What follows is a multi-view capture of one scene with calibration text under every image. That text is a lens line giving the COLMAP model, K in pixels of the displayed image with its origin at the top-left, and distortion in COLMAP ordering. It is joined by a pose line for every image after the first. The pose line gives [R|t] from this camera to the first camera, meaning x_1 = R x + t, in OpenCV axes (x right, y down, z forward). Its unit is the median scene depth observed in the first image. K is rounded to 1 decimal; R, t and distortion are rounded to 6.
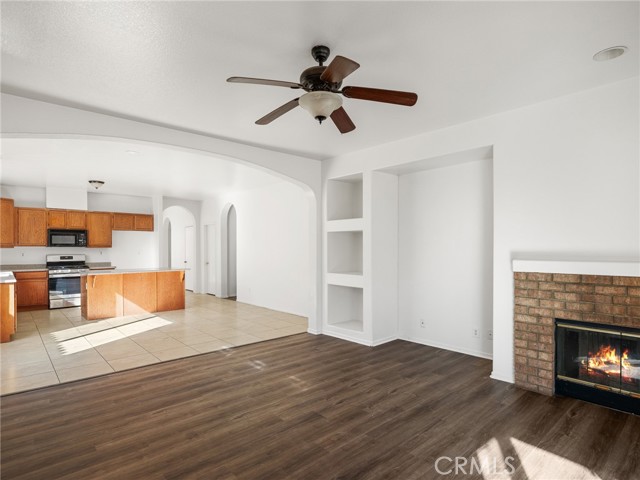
lens RADIAL K [[355.4, 0, 321.7], [0, 355.4, 248.4], [0, 0, 1]] dist [0.000230, -0.000606]
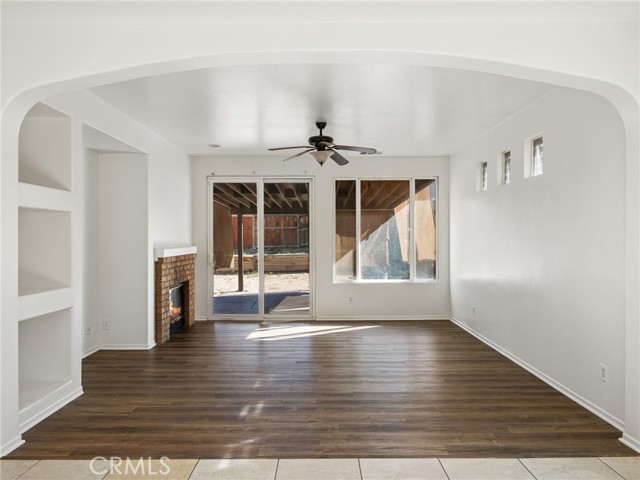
lens RADIAL K [[464.0, 0, 320.0], [0, 464.0, 240.0], [0, 0, 1]] dist [-0.004151, -0.002214]
pose [[-0.740395, 0.003613, 0.672162, -0.847303], [0.008990, 0.999949, 0.004528, -0.002693], [-0.672112, 0.009396, -0.740390, 1.507463]]
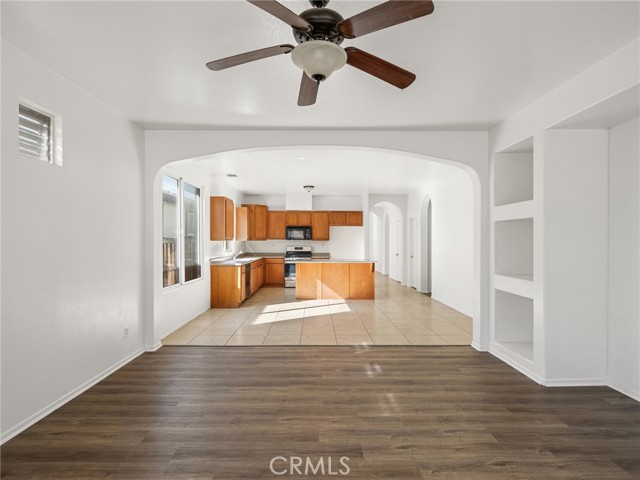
lens RADIAL K [[342.4, 0, 320.0], [0, 342.4, 240.0], [0, 0, 1]] dist [-0.000615, -0.000059]
pose [[0.748764, 0.002278, -0.662833, 0.288383], [-0.005898, 0.999977, -0.003226, -0.000666], [0.662811, 0.006325, 0.748760, 0.246496]]
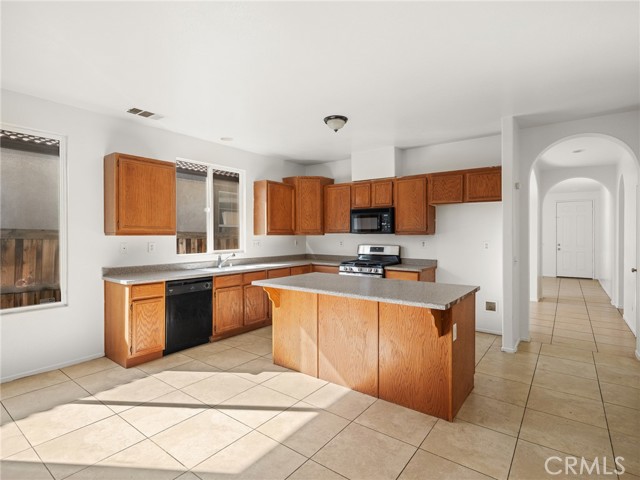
lens RADIAL K [[327.9, 0, 319.3], [0, 327.9, 236.1], [0, 0, 1]] dist [-0.063681, 0.000342]
pose [[0.186830, 0.005264, -0.982378, -0.206290], [-0.001464, 0.999986, 0.005080, -0.005028], [0.982391, 0.000489, 0.186835, 1.451460]]
